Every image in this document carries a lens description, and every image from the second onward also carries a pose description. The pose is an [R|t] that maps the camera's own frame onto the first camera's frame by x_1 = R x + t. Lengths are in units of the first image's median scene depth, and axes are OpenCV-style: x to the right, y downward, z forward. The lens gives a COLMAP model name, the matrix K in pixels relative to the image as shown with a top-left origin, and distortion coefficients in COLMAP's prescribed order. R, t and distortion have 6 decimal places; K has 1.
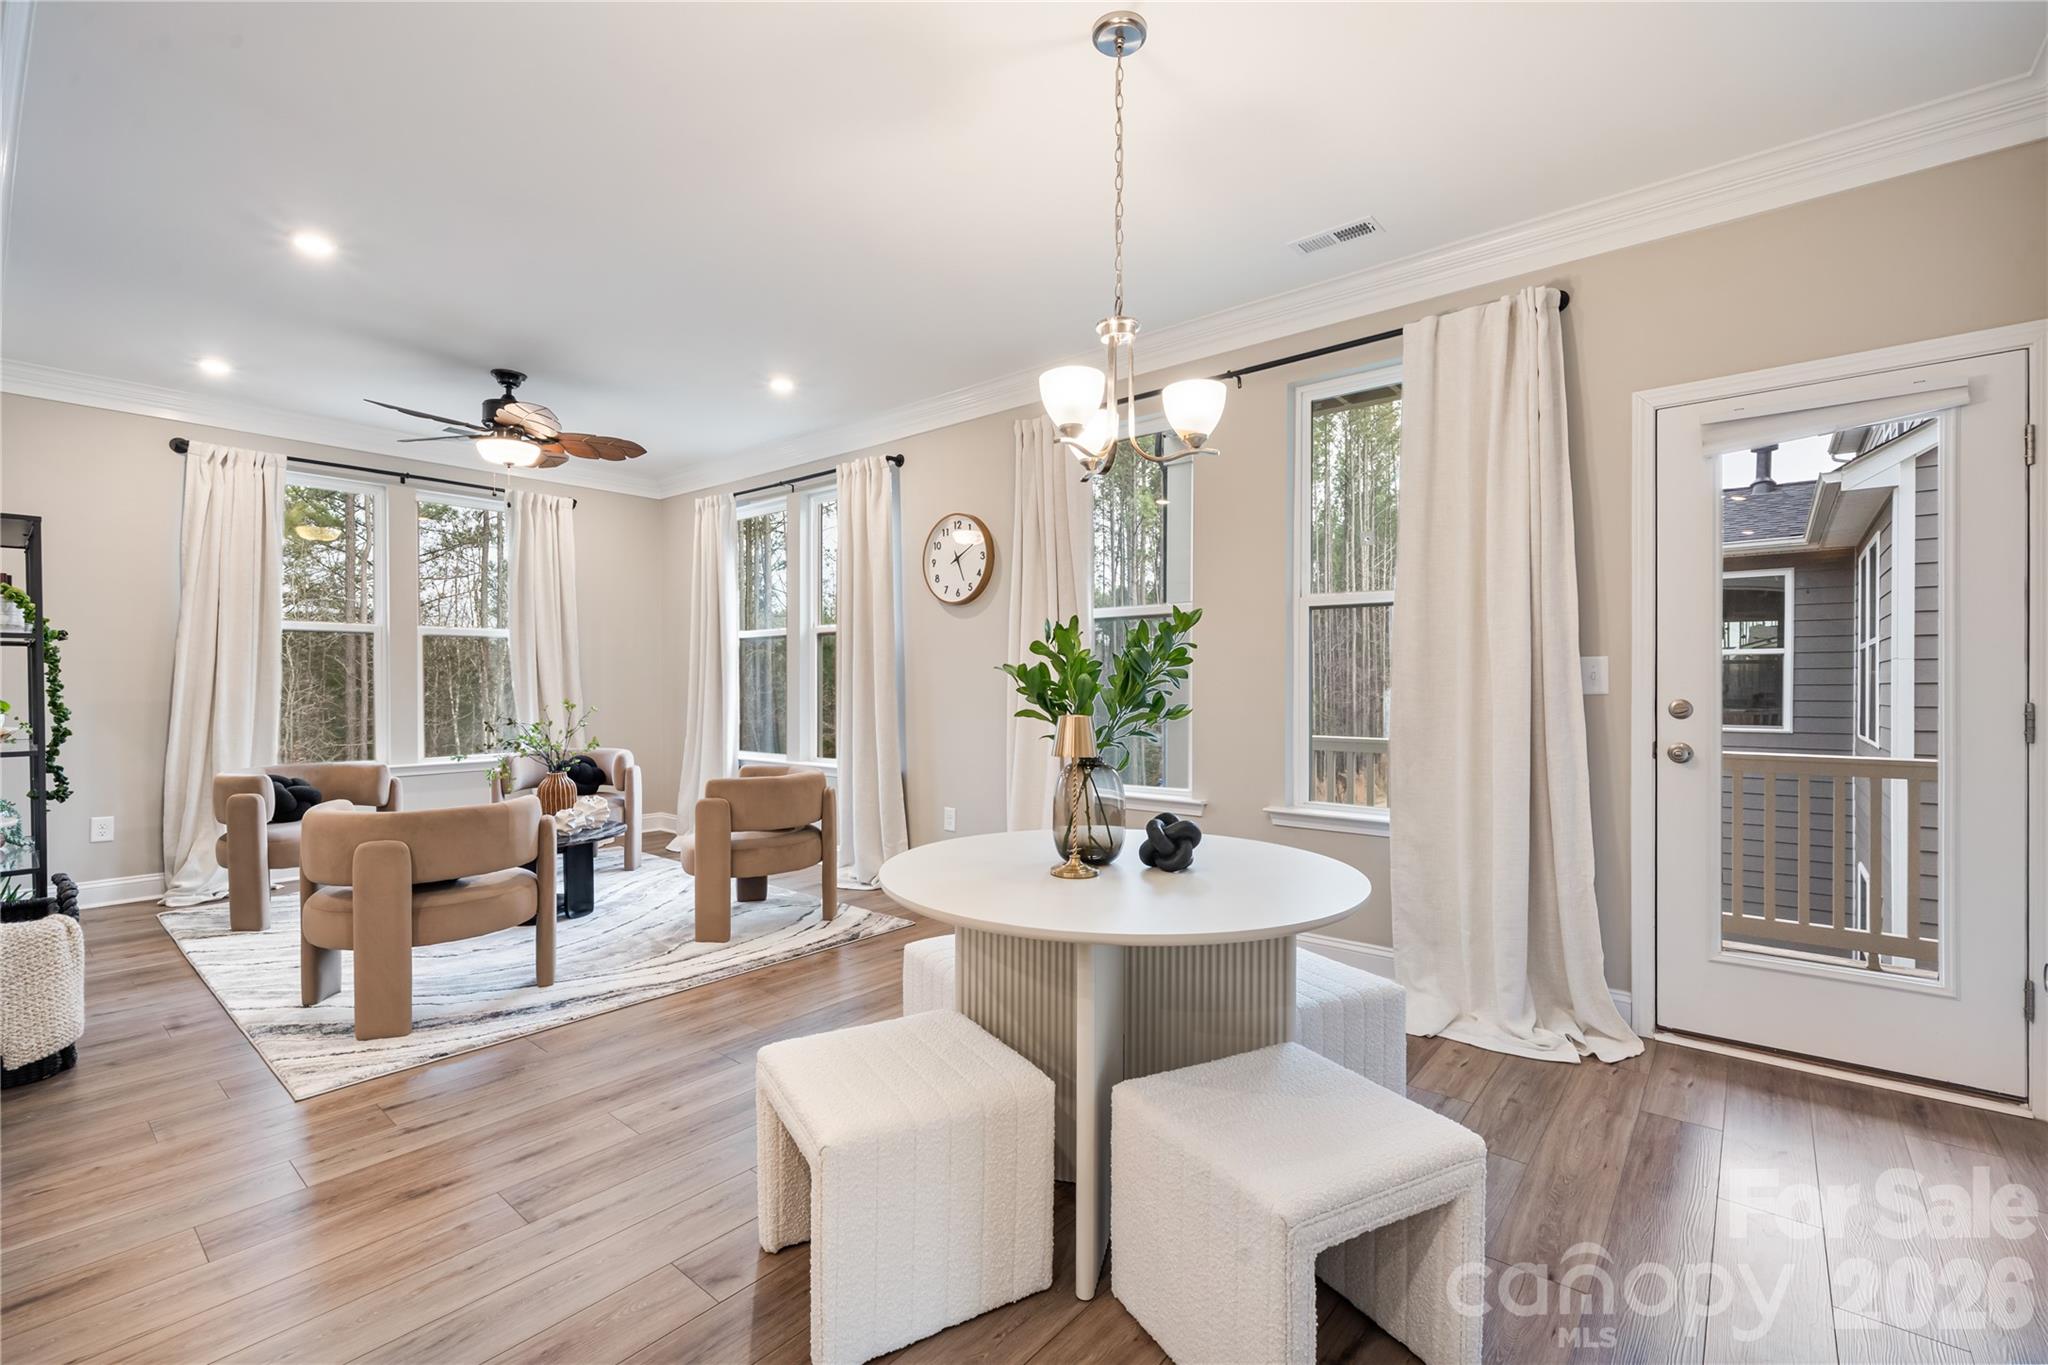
lens RADIAL K [[873.3, 0, 1027.5], [0, 873.3, 685.3], [0, 0, 1]] dist [-0.002367, -0.000387]
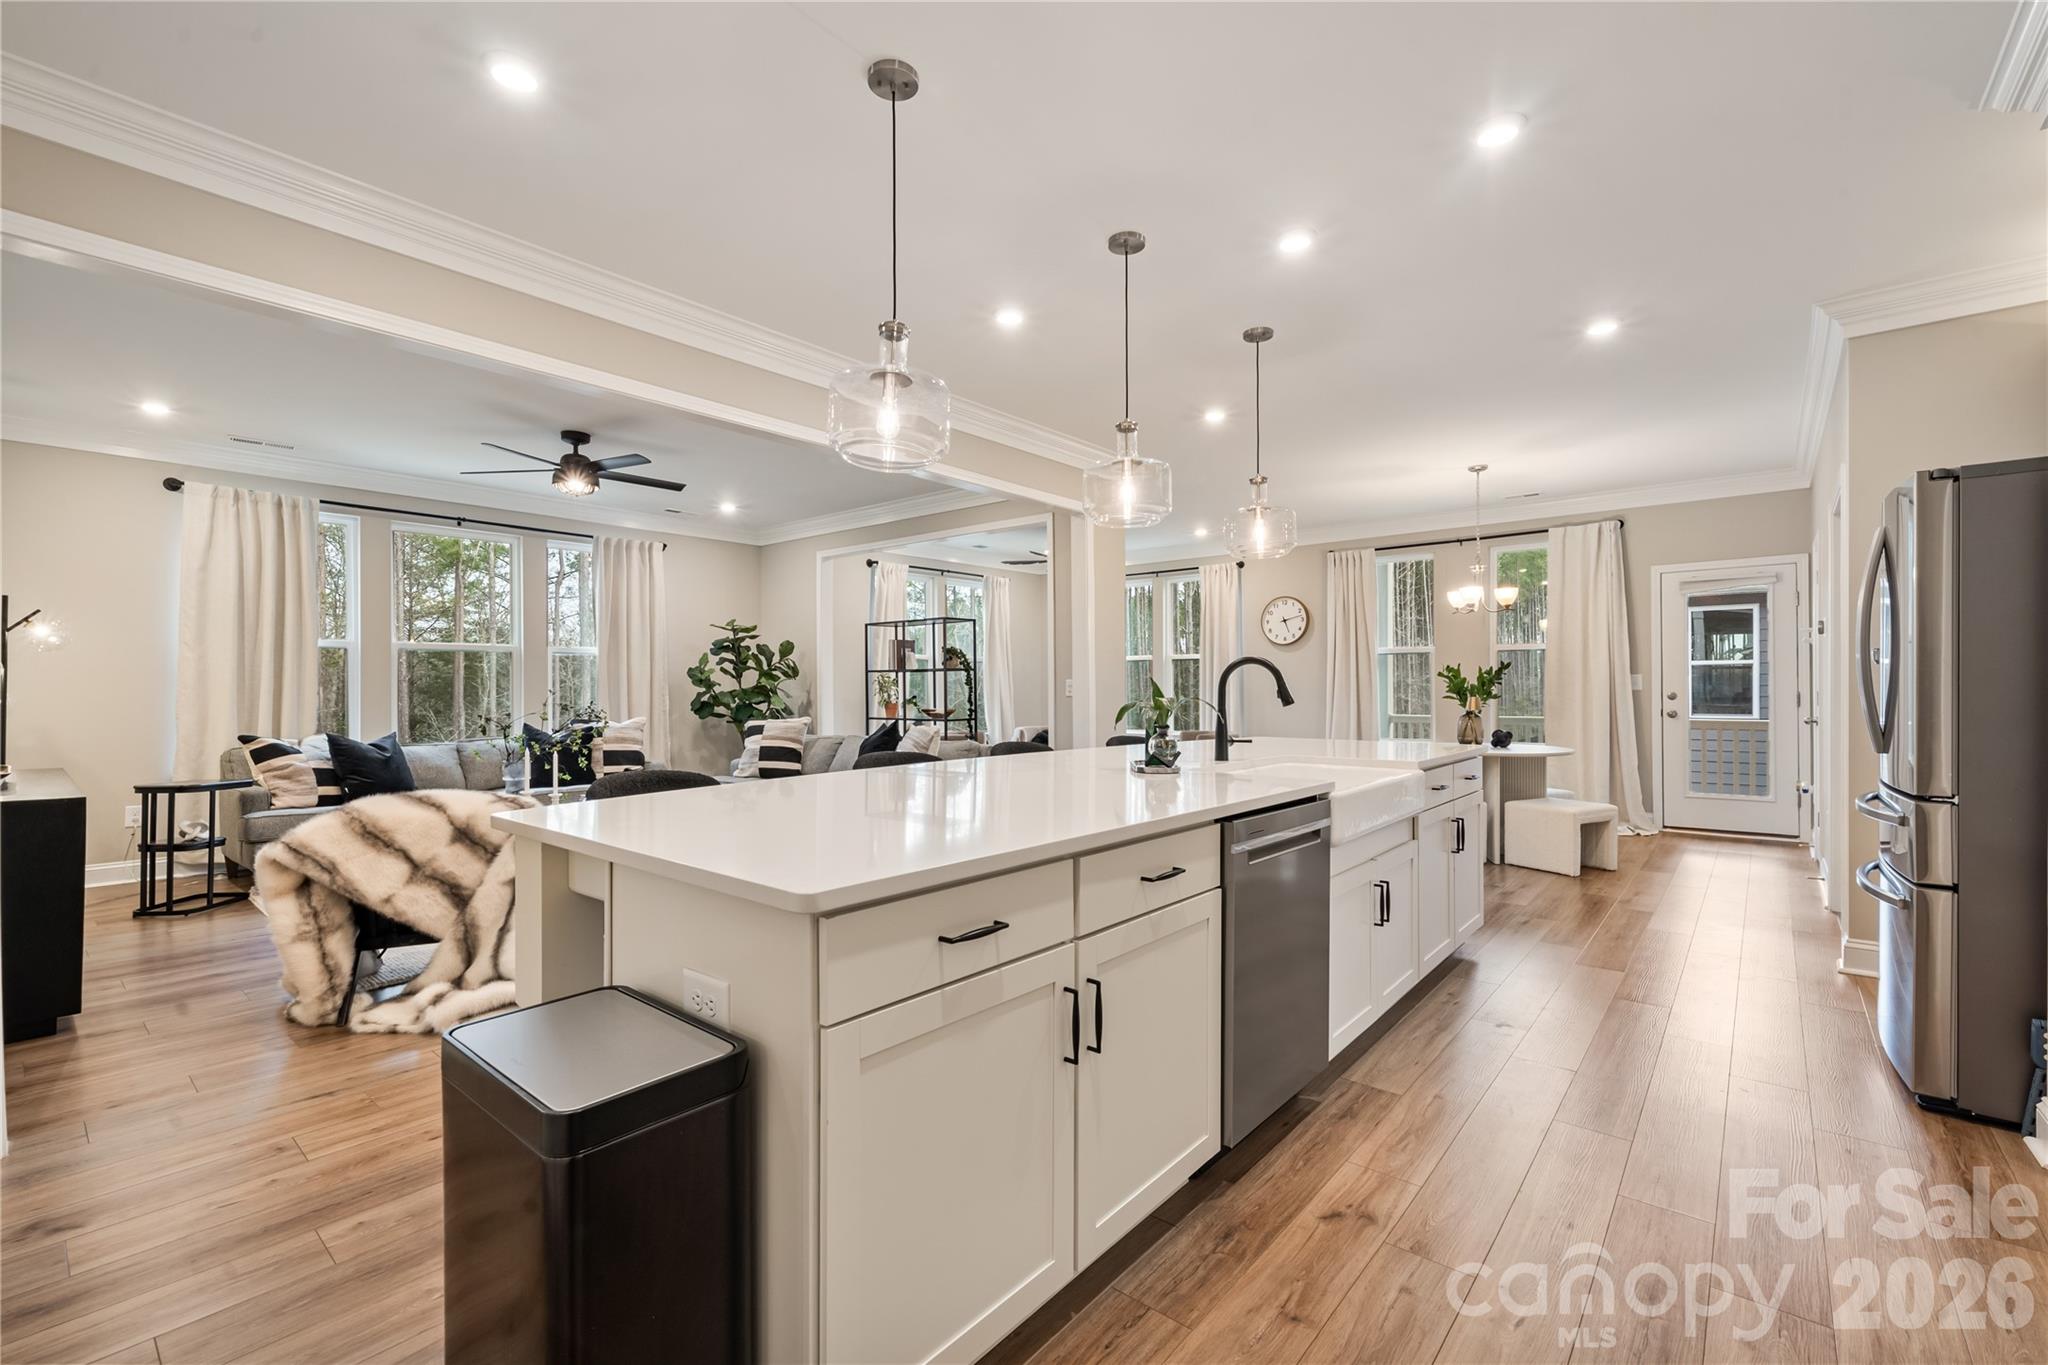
lens RADIAL K [[873.3, 0, 1026.5], [0, 873.3, 684.9], [0, 0, 1]] dist [-0.002367, -0.000387]
pose [[0.999960, -0.006167, -0.006456, -0.999308], [0.006127, 0.999962, -0.006259, 0.000673], [0.006494, 0.006220, 0.999960, -1.392916]]
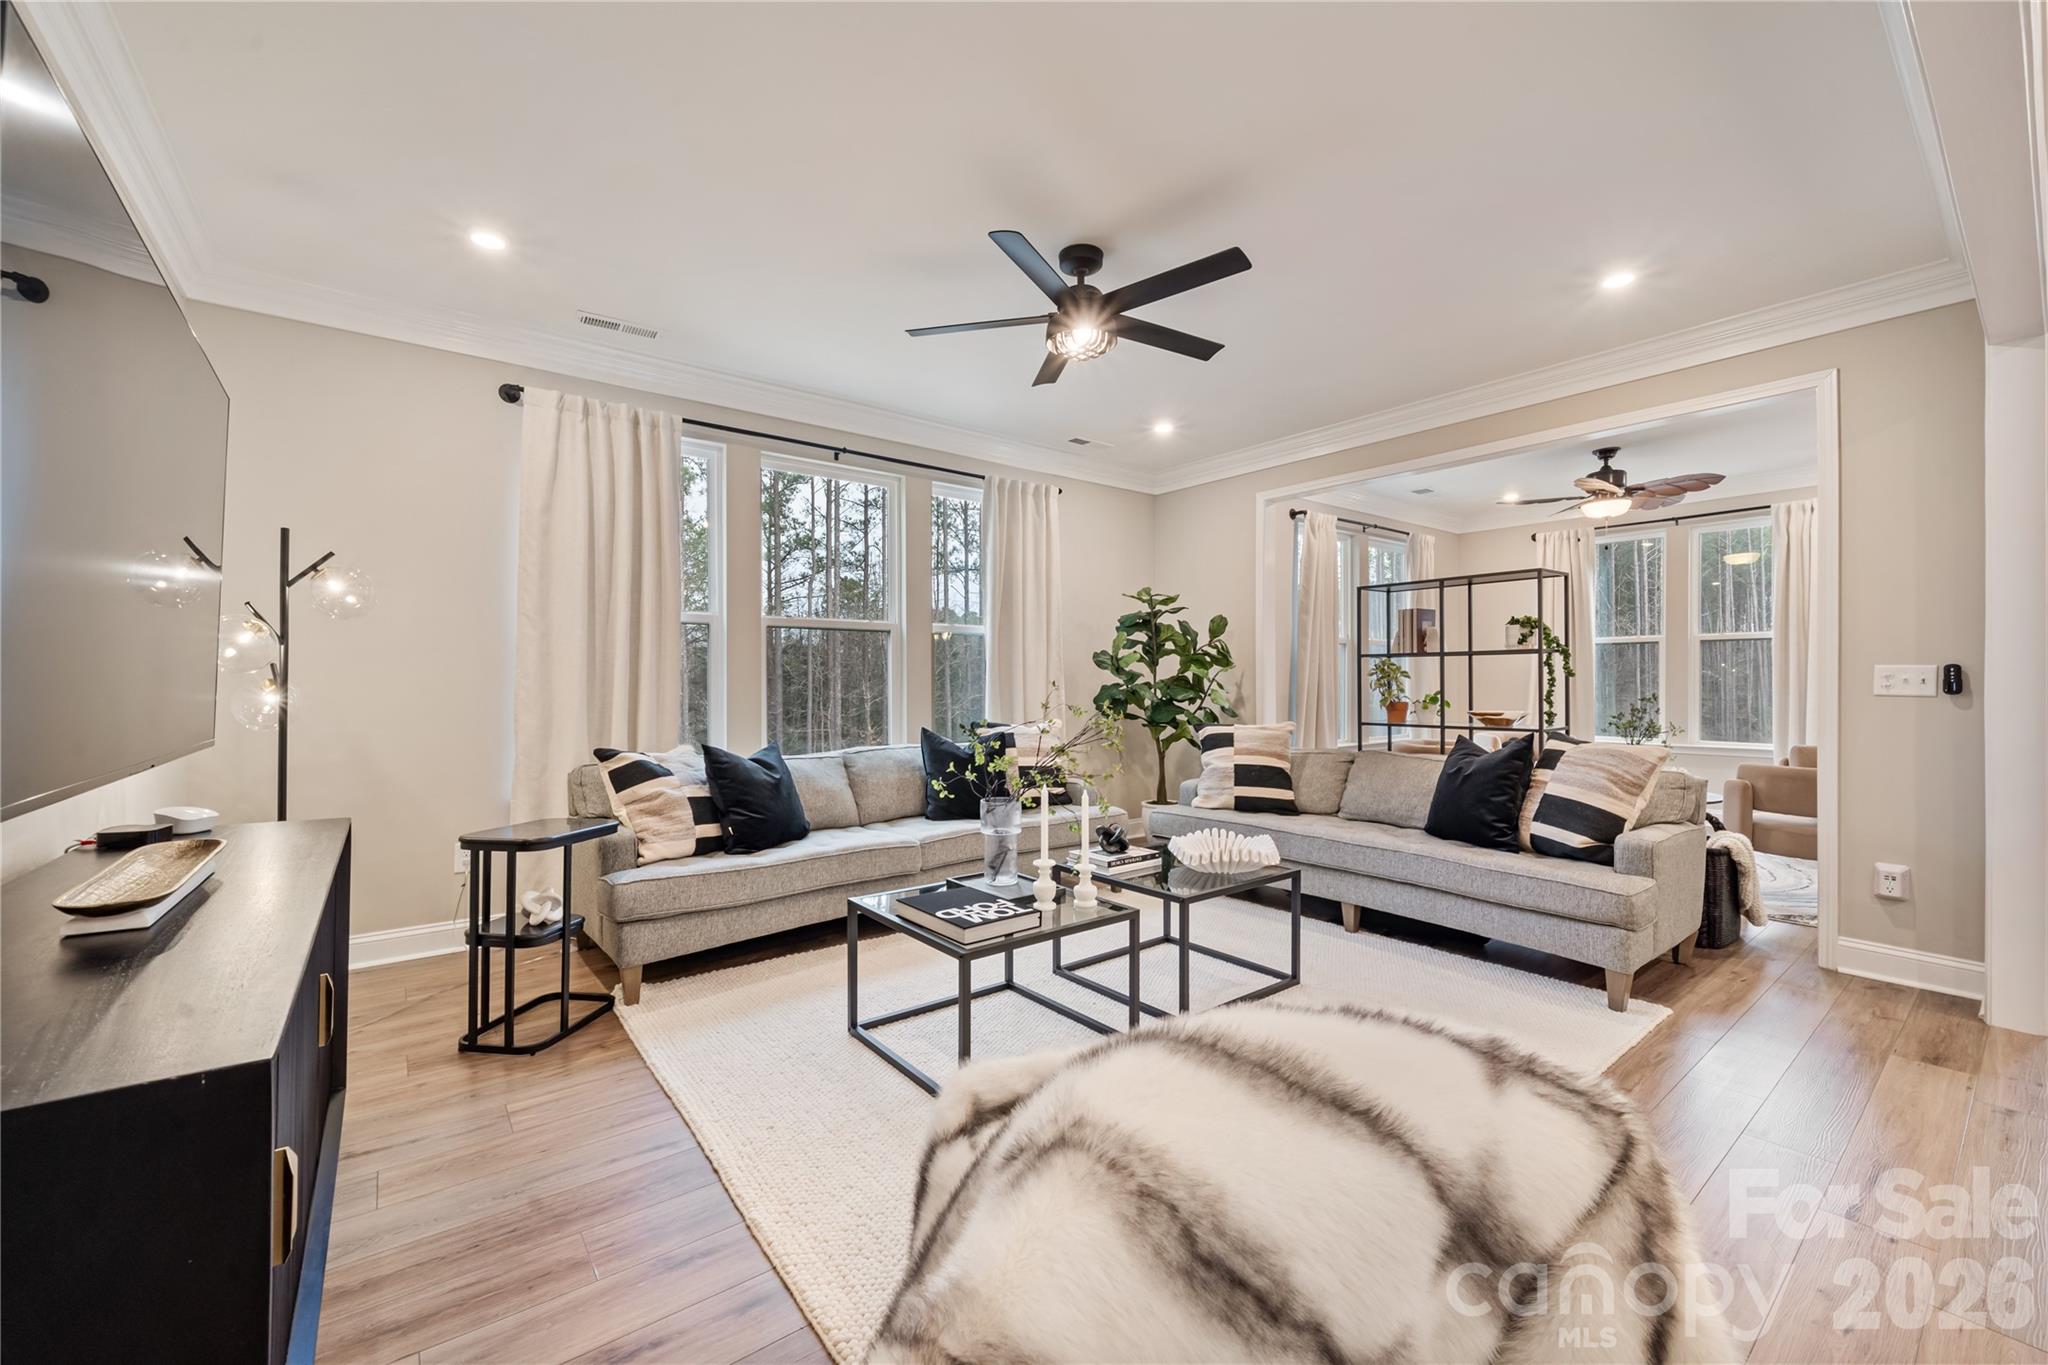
lens RADIAL K [[812.5, 0, 1018.5], [0, 812.5, 679.7], [0, 0, 1]] dist [-0.003036, 0.000196]
pose [[0.976409, -0.004202, -0.215889, -1.785474], [0.003408, 0.999986, -0.004051, -0.005129], [0.215903, 0.003219, 0.976409, -0.611543]]
